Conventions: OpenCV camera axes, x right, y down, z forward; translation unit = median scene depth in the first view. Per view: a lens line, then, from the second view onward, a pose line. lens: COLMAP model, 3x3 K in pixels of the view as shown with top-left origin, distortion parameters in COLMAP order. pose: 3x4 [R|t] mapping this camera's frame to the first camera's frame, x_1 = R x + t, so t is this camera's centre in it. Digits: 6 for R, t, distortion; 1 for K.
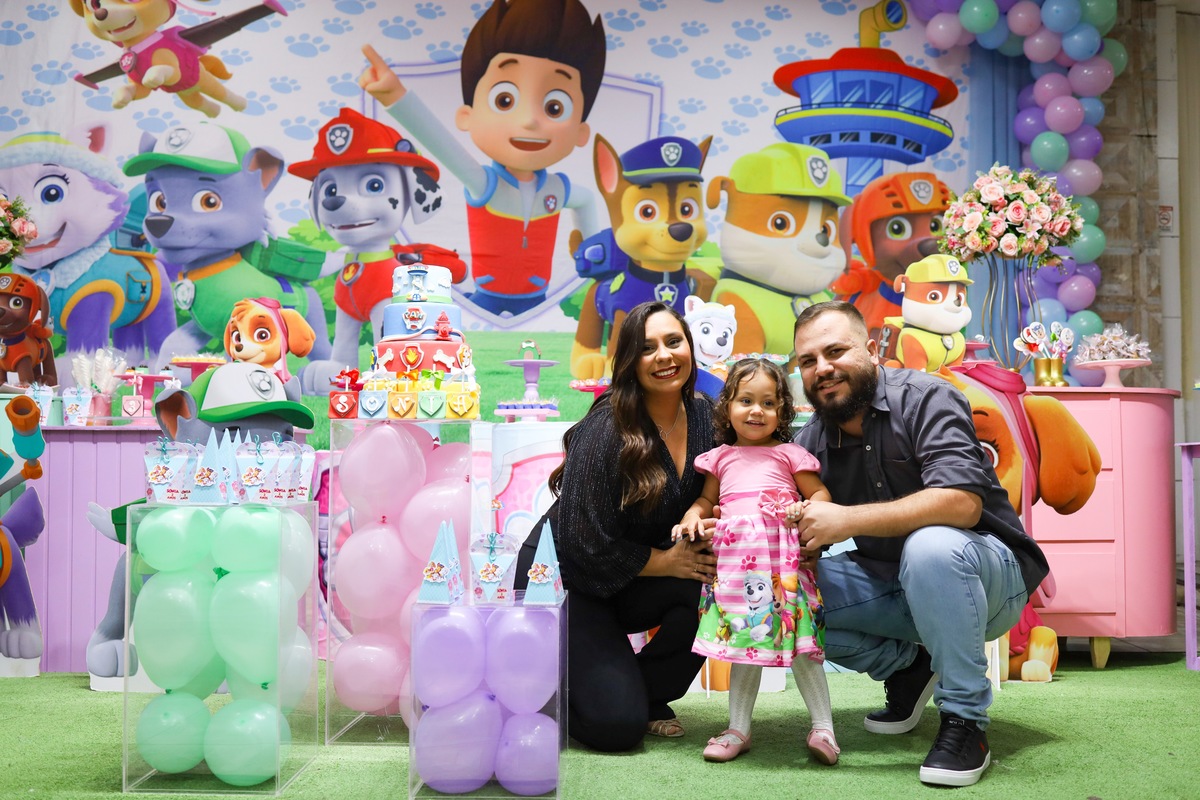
lens RADIAL K [[1197.3, 0, 588.1], [0, 1197.3, 355.1], [0, 0, 1]] dist [-0.066954, 0.000000]
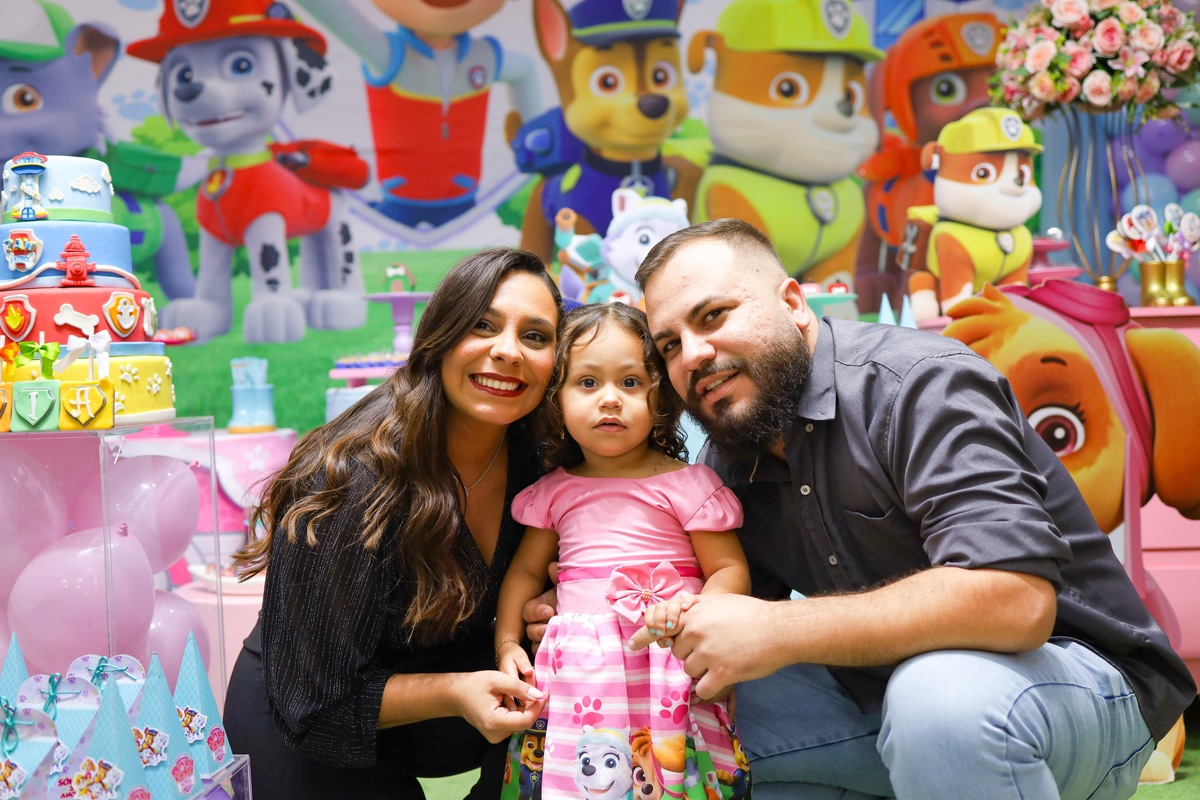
lens RADIAL K [[1197.3, 0, 597.5], [0, 1197.3, 365.2], [0, 0, 1]] dist [-0.066954, 0.000000]
pose [[0.997434, -0.038588, -0.060307, 0.086620], [0.043666, 0.995399, 0.085291, -0.006854], [0.056738, -0.087706, 0.994529, 0.249157]]
